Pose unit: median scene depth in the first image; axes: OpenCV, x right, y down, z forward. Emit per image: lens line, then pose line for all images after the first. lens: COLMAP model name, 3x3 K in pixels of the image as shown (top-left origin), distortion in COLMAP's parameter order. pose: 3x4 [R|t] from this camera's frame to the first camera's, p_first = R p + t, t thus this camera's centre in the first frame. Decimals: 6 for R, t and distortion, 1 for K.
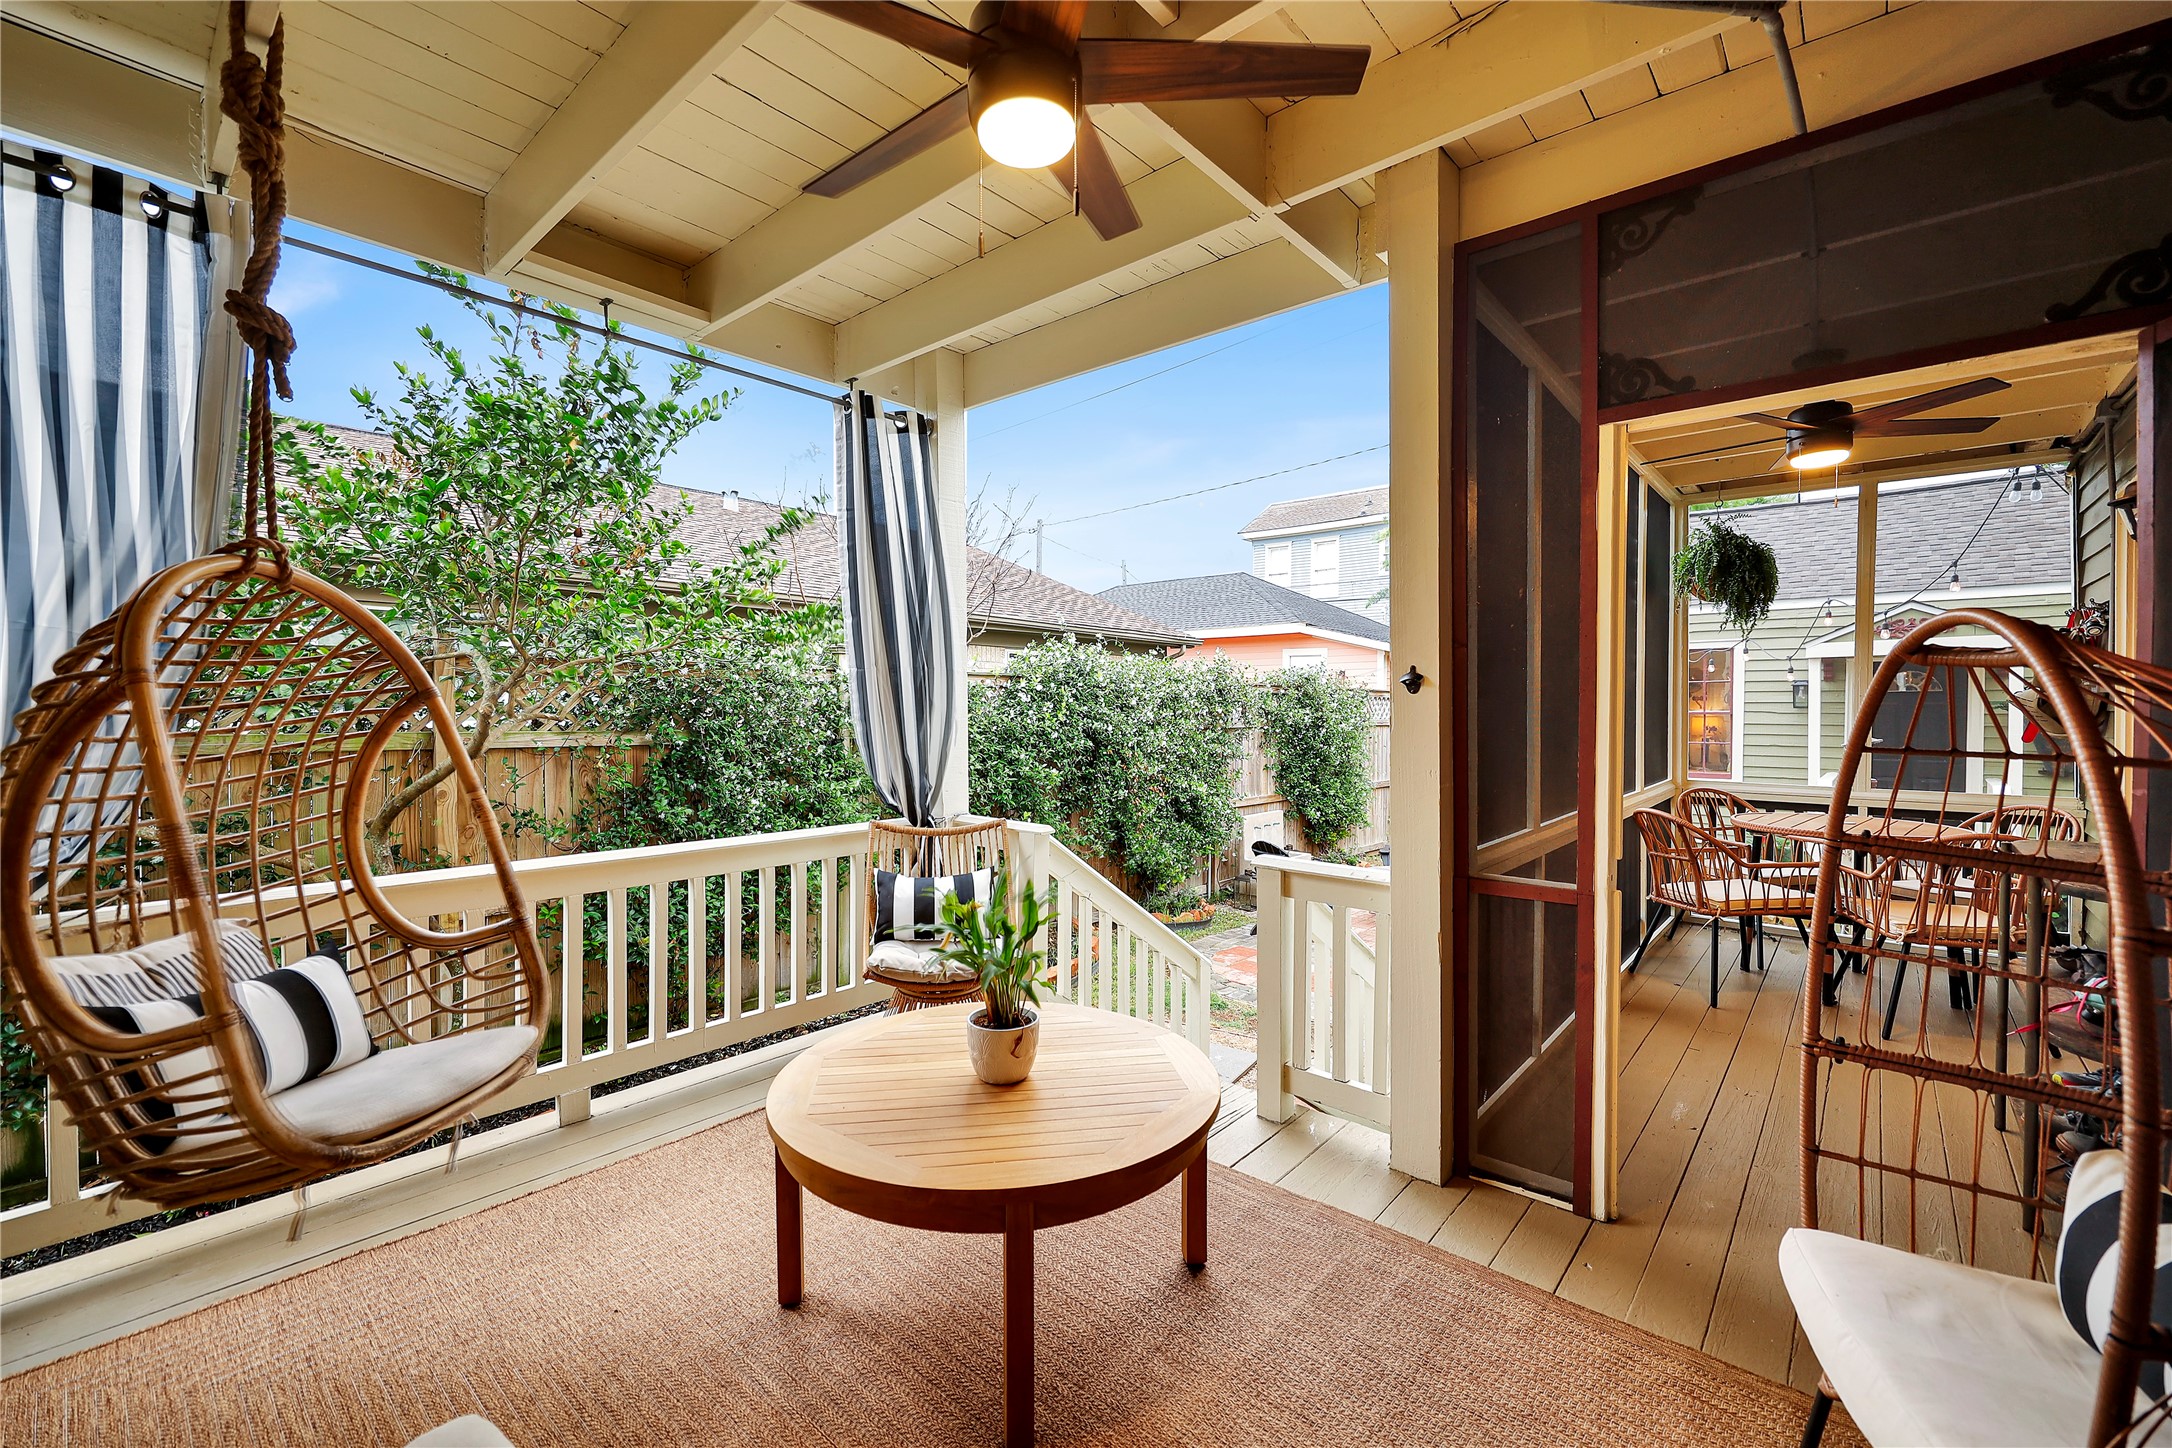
lens RADIAL K [[887.1, 0, 1089.6], [0, 887.1, 725.5], [0, 0, 1]] dist [-0.000519, 0.000198]
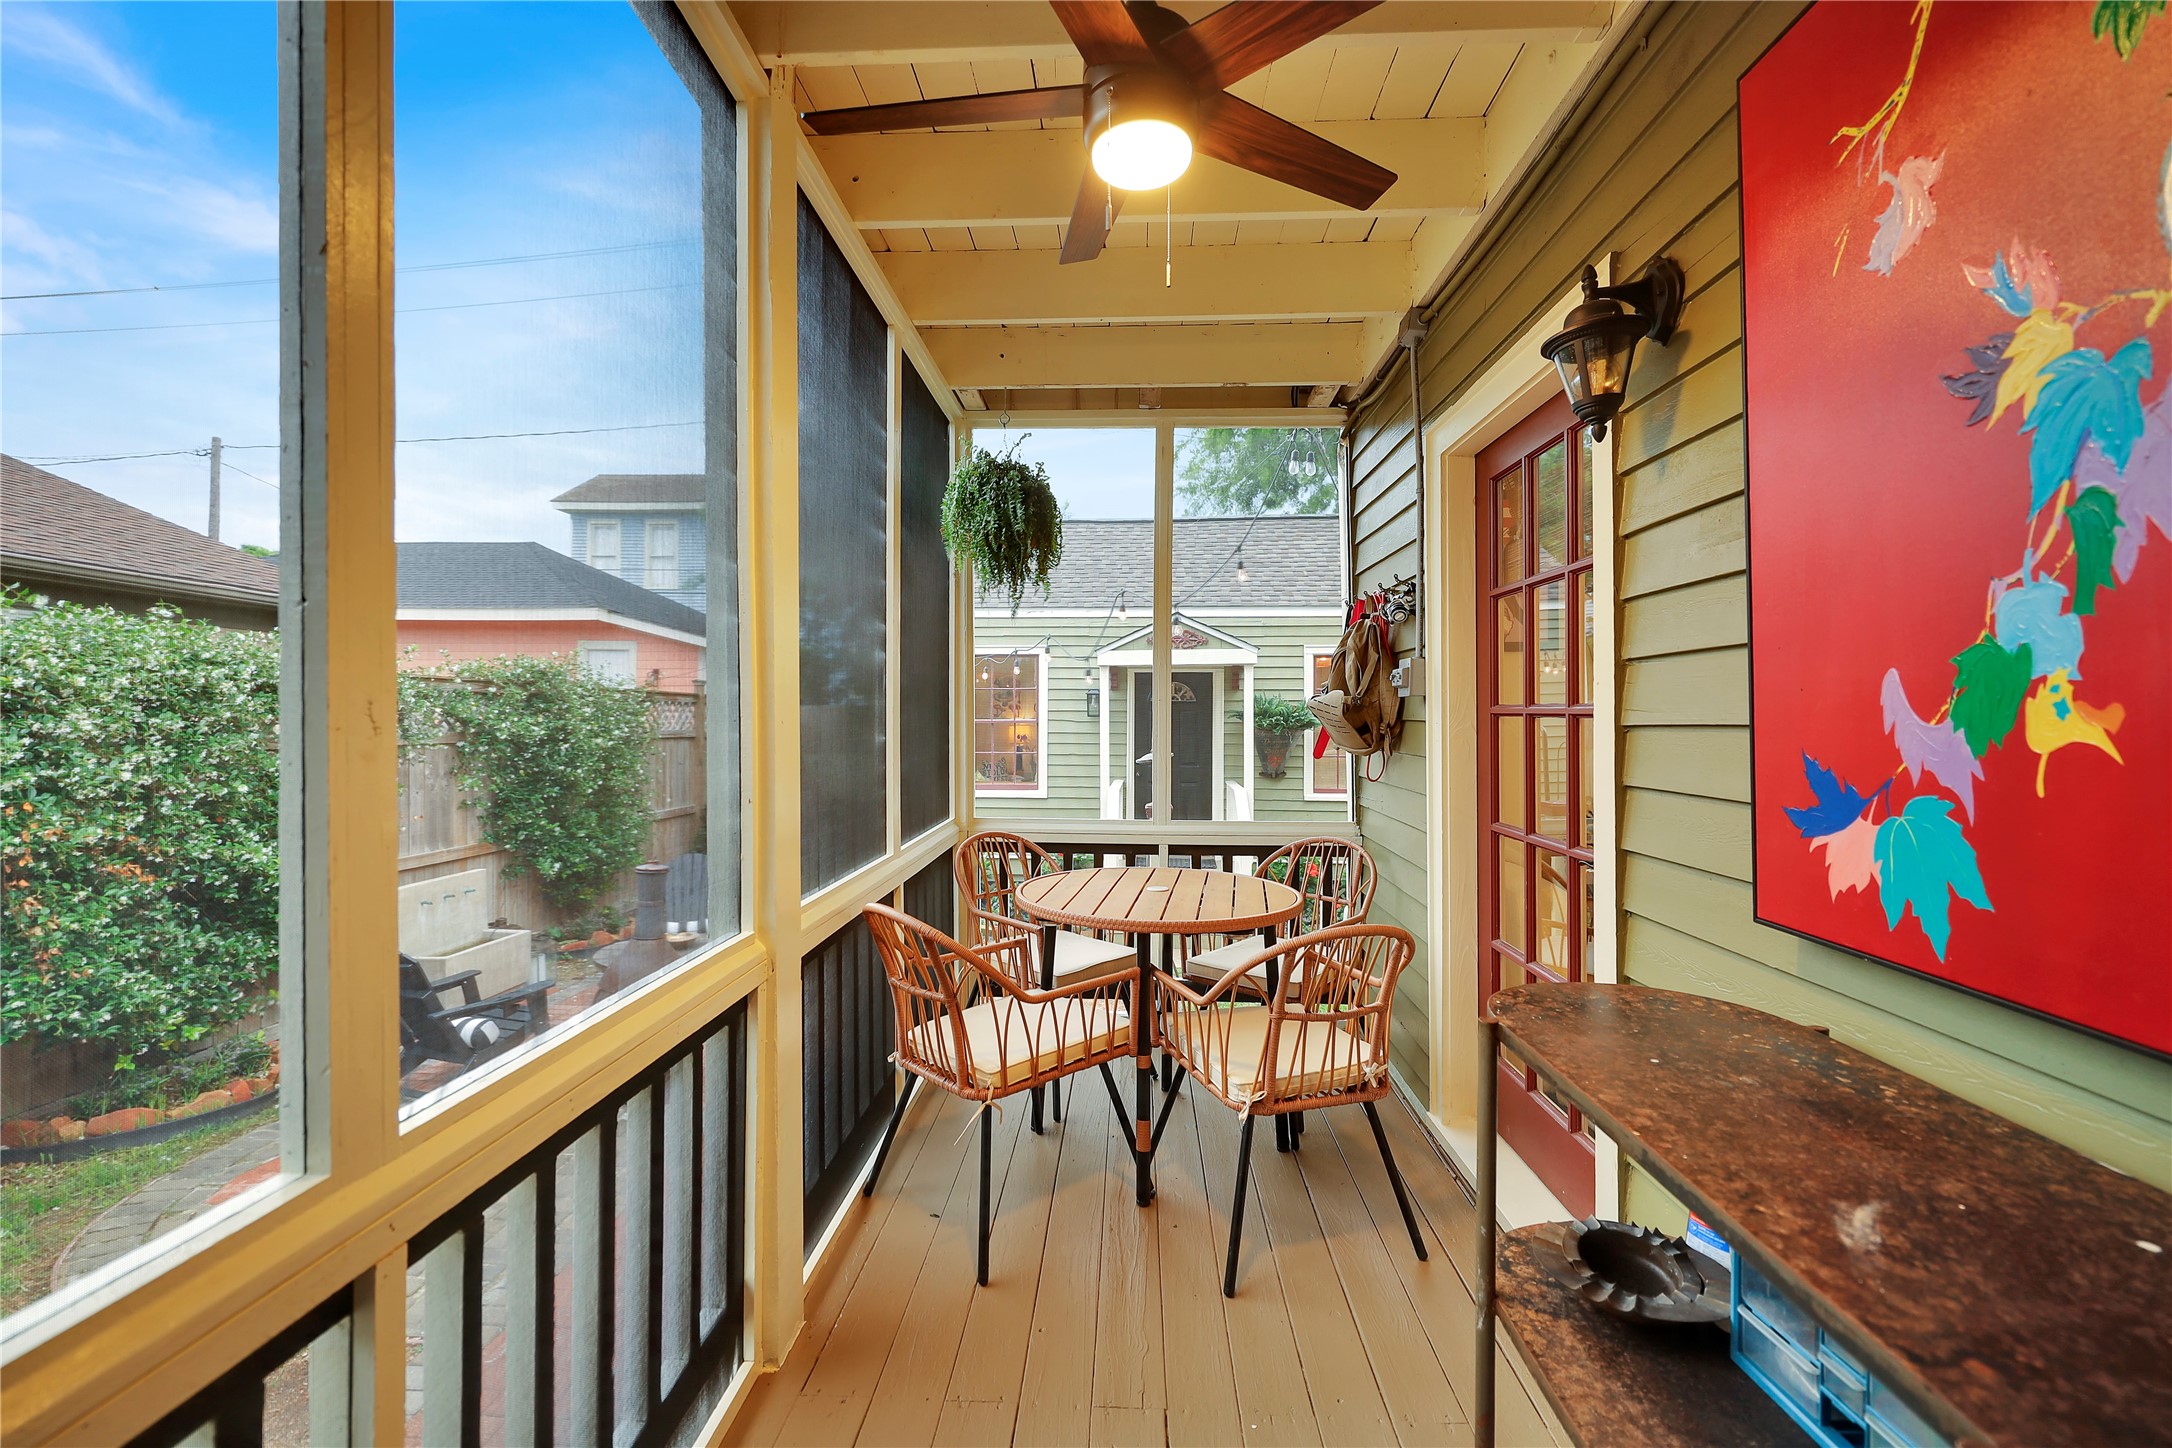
lens RADIAL K [[887.1, 0, 1085.2], [0, 887.1, 720.0], [0, 0, 1]] dist [-0.000519, 0.000198]
pose [[0.783305, 0.001110, 0.621636, 0.183587], [0.008531, 0.999885, -0.012535, -0.003840], [-0.621579, 0.015122, 0.783206, 0.236214]]
